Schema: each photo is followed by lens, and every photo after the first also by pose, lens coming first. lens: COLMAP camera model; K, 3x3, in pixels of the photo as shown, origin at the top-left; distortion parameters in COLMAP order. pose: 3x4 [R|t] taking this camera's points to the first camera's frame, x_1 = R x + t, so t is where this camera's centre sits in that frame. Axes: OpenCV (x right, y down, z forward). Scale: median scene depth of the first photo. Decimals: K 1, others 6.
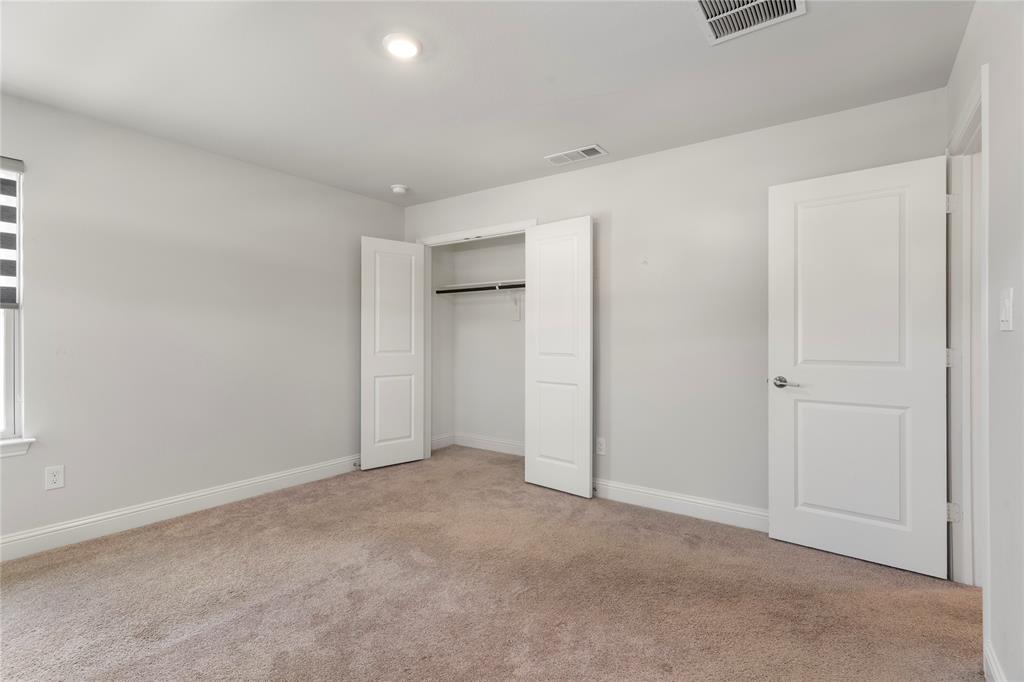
lens RADIAL K [[481.9, 0, 505.5], [0, 481.9, 337.8], [0, 0, 1]] dist [-0.000030, -0.000013]
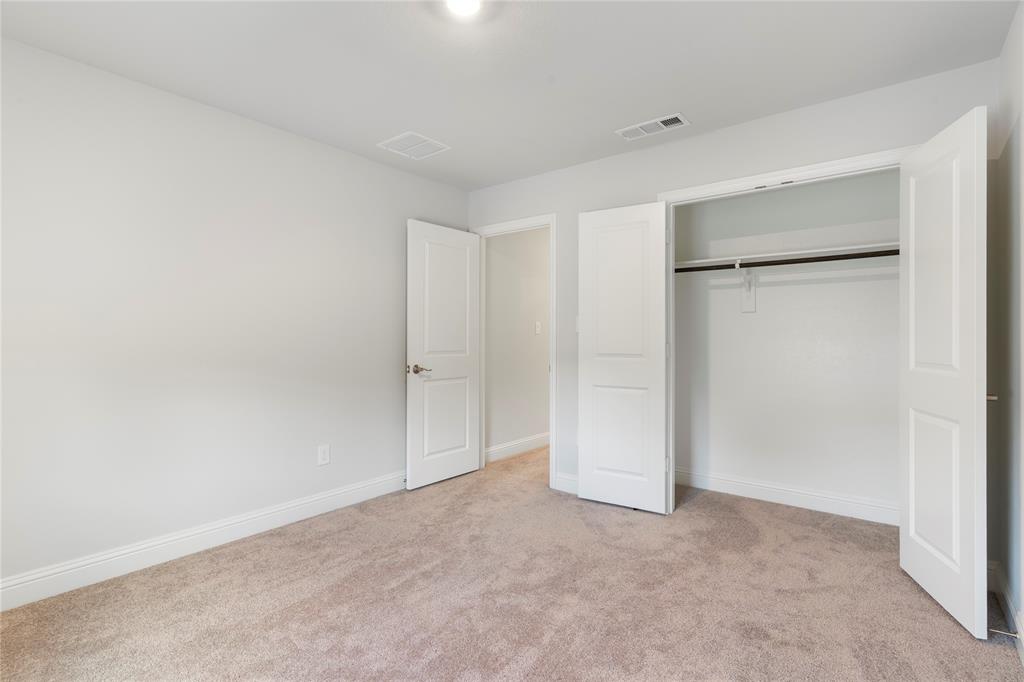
lens RADIAL K [[514.9, 0, 512.0], [0, 514.9, 341.0], [0, 0, 1]] dist [-0.000241, -0.000400]
pose [[0.998454, -0.009771, -0.054712, -0.292382], [0.010316, 0.999900, 0.009685, -0.003678], [0.054612, -0.010234, 0.998455, 0.210254]]
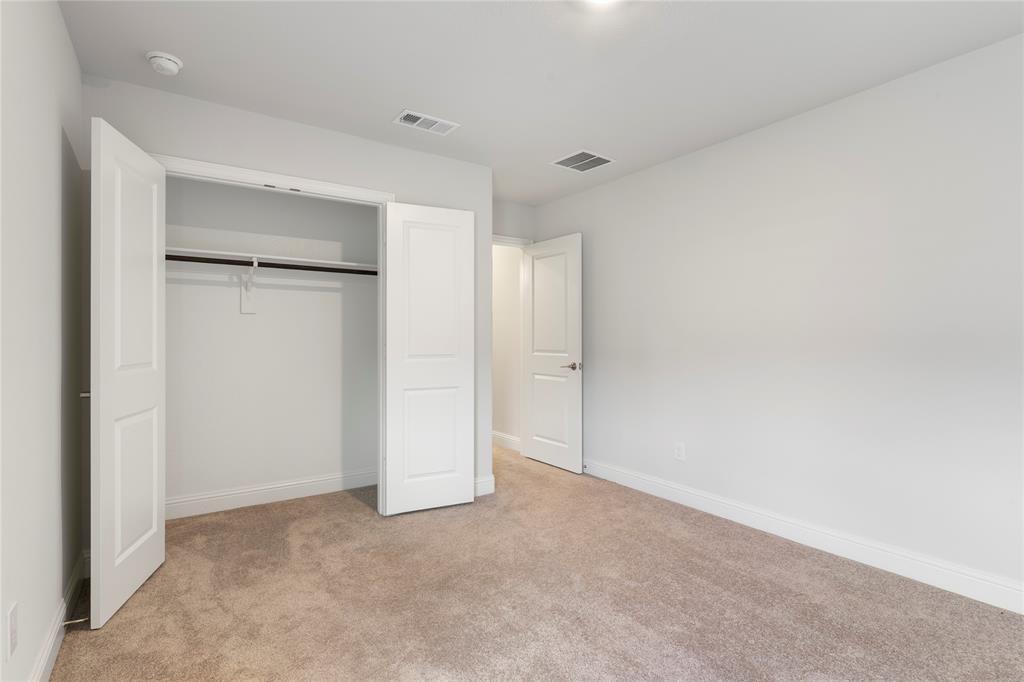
lens RADIAL K [[514.9, 0, 512.0], [0, 514.9, 341.0], [0, 0, 1]] dist [-0.000241, -0.000400]
pose [[0.325277, -0.011674, 0.945547, -0.556237], [-0.000869, 0.999920, 0.012644, -0.004934], [-0.945618, -0.004934, 0.325240, 0.399297]]
